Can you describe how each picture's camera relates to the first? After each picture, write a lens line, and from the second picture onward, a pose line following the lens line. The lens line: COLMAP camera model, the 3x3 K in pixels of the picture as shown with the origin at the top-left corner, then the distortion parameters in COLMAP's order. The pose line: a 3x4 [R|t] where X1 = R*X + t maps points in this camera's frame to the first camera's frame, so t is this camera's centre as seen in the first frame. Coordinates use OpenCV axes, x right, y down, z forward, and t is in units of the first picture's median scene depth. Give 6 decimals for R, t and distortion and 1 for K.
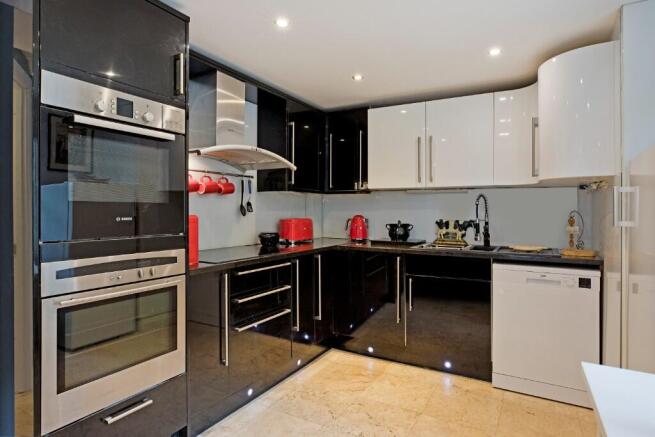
lens RADIAL K [[373.0, 0, 305.8], [0, 373.0, 209.3], [0, 0, 1]] dist [-0.027305, -0.000334]
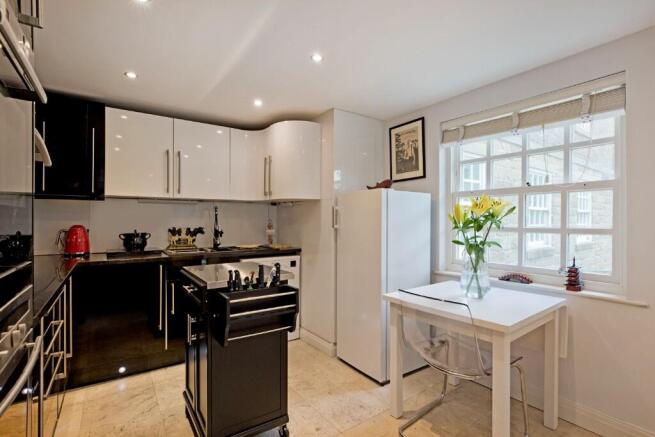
lens RADIAL K [[325.2, 0, 339.6], [0, 325.2, 218.9], [0, 0, 1]] dist [-0.025388, 0.000151]
pose [[0.374212, -0.003823, 0.927335, -0.372448], [-0.000812, 0.999990, 0.004450, -0.002764], [-0.927343, -0.002419, 0.374205, 0.206266]]
